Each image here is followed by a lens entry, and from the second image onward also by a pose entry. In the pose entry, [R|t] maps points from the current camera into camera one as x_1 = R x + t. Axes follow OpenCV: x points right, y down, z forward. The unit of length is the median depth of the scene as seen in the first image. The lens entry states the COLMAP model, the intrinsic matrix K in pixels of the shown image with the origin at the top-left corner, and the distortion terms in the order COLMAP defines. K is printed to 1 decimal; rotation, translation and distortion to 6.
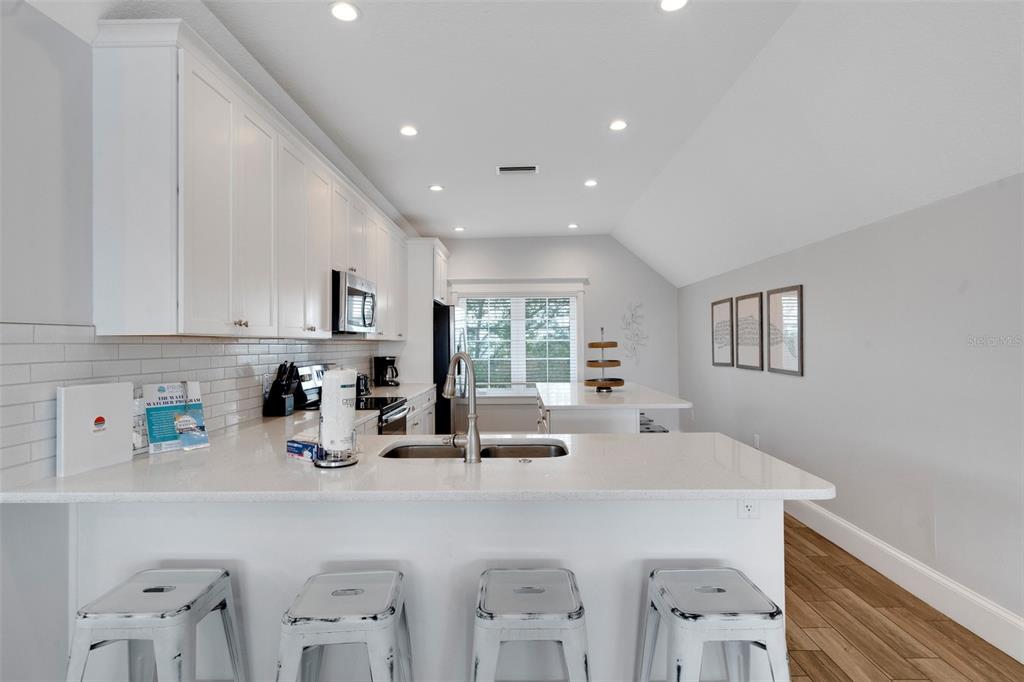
lens RADIAL K [[473.6, 0, 512.0], [0, 473.6, 341.0], [0, 0, 1]] dist [0.005616, -0.000062]
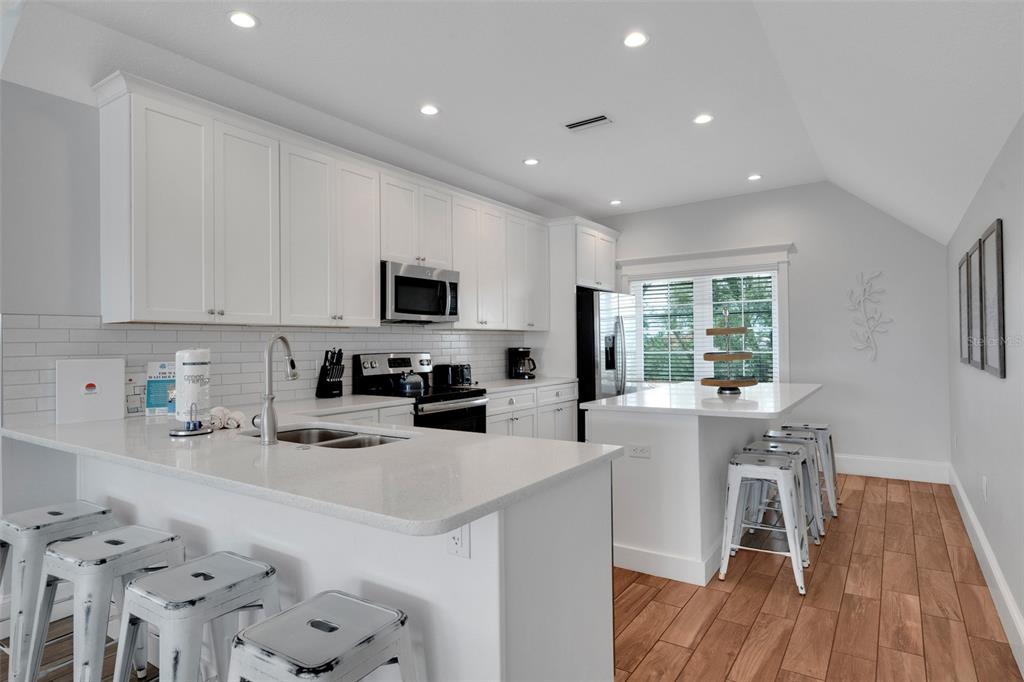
lens RADIAL K [[518.6, 0, 512.0], [0, 518.6, 341.0], [0, 0, 1]] dist [0.005831, 0.000880]
pose [[0.861518, -0.003737, -0.507714, 0.350480], [0.009542, 0.999915, 0.008832, 0.014530], [0.507638, -0.012453, 0.861481, 0.130300]]
